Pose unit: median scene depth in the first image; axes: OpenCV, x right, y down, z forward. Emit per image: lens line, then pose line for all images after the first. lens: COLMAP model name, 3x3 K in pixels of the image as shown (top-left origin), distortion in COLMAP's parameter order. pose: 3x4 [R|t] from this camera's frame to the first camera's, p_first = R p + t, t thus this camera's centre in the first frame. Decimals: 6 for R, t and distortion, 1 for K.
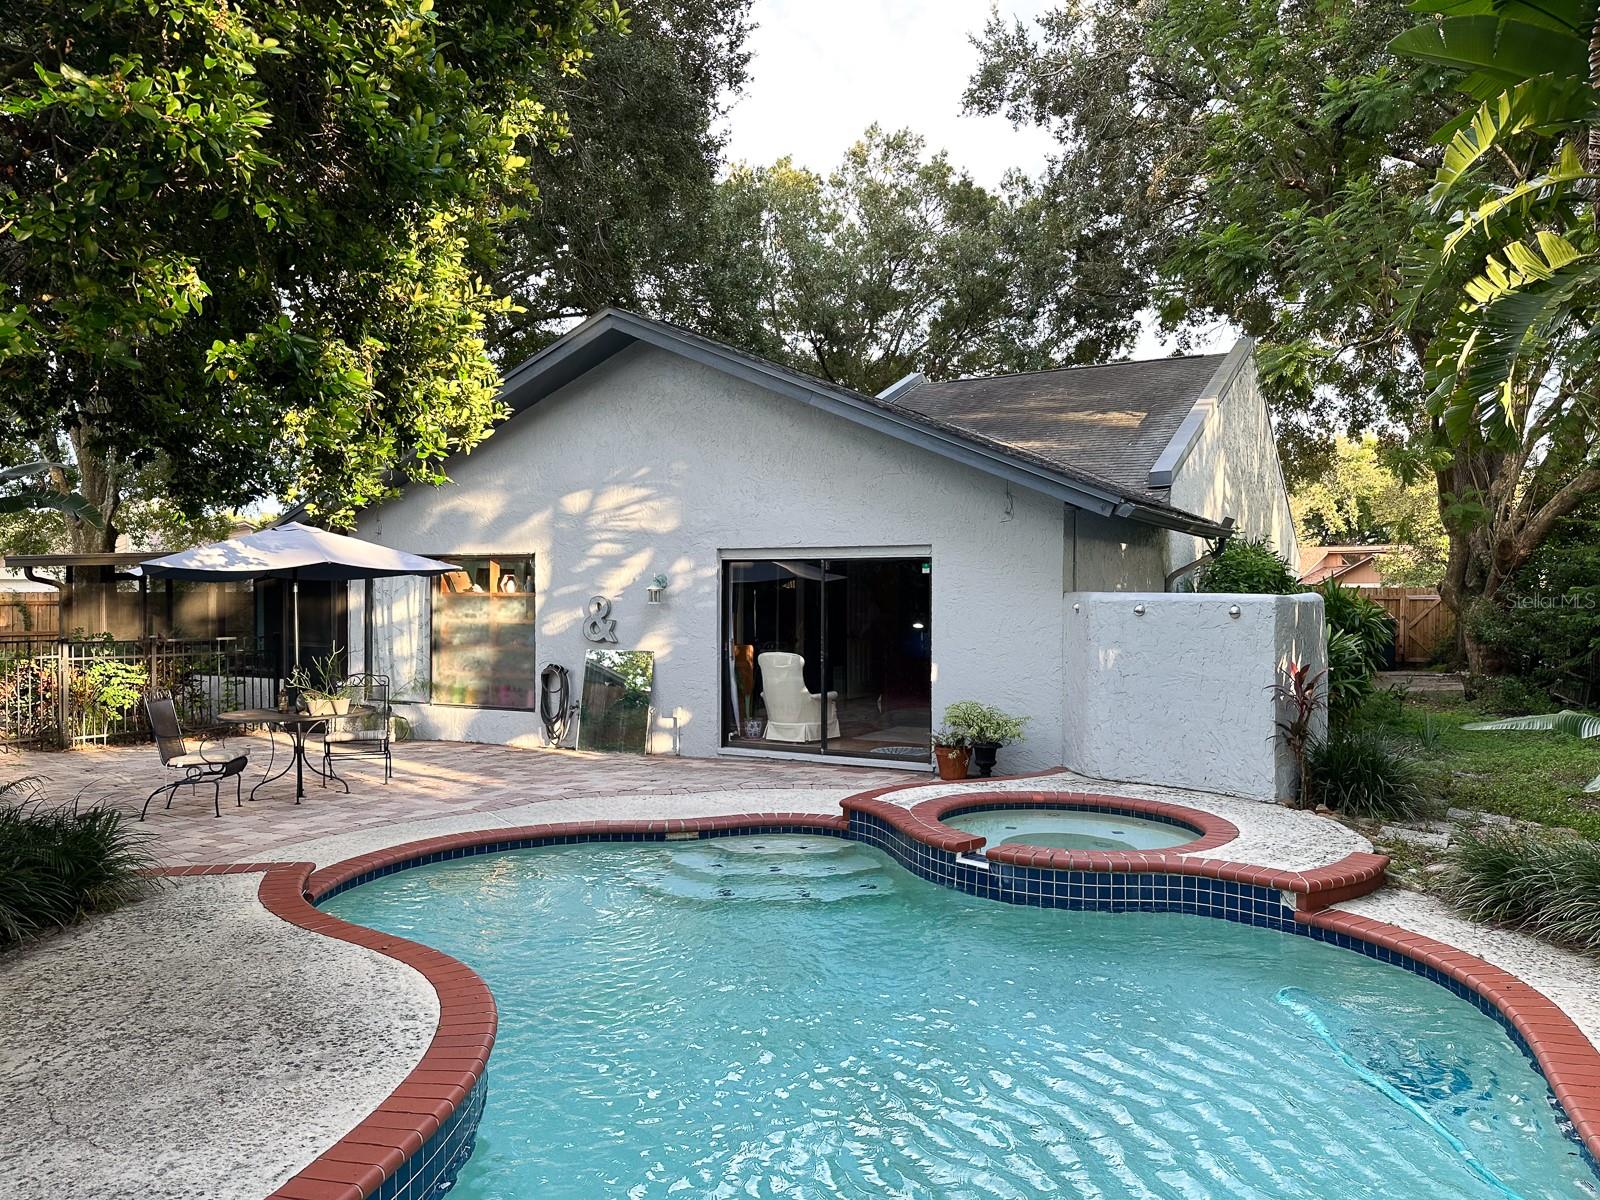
lens RADIAL K [[1137.6, 0, 790.1], [0, 1137.6, 612.3], [0, 0, 1]] dist [0.030121, -0.014212]
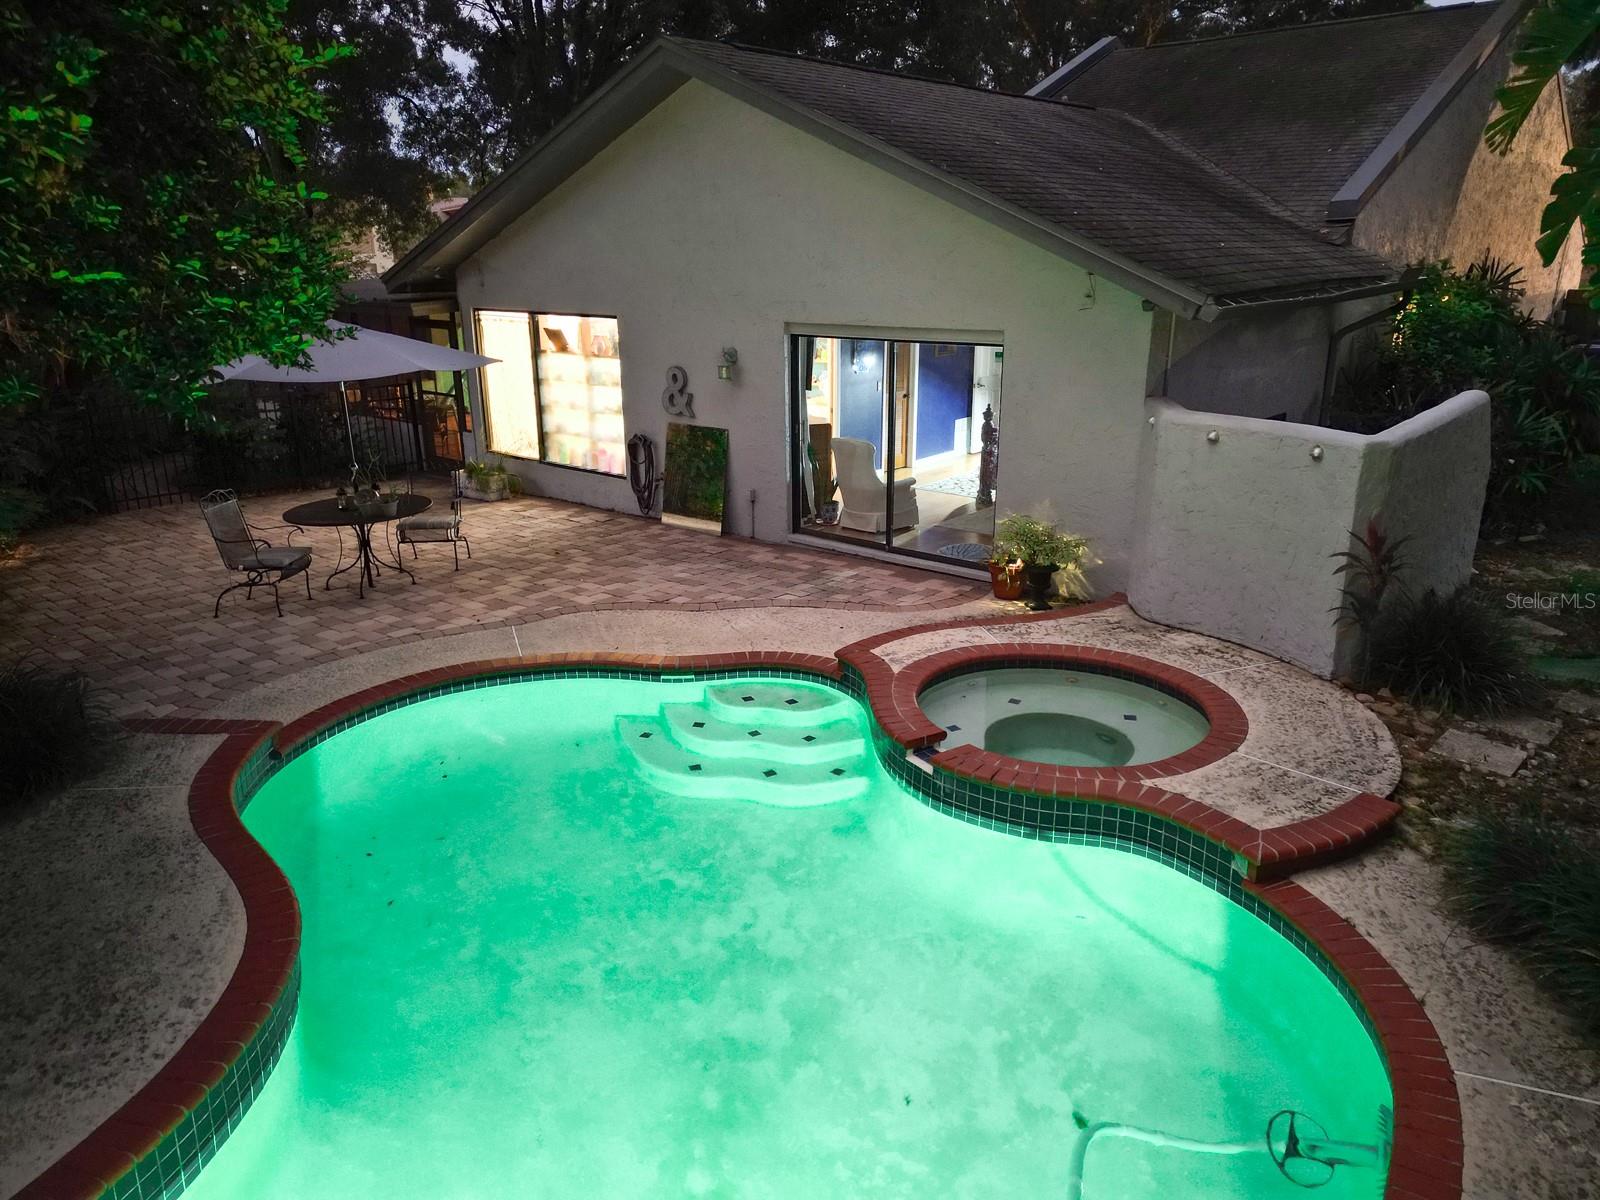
lens RADIAL K [[1105.6, 0, 792.6], [0, 1105.6, 599.6], [0, 0, 1]] dist [0.022665, 0.002639]
pose [[0.979401, 0.052216, -0.195058, 0.121880], [0.004671, 0.959870, 0.280406, -0.088152], [0.201872, -0.275541, 0.939854, 0.088867]]
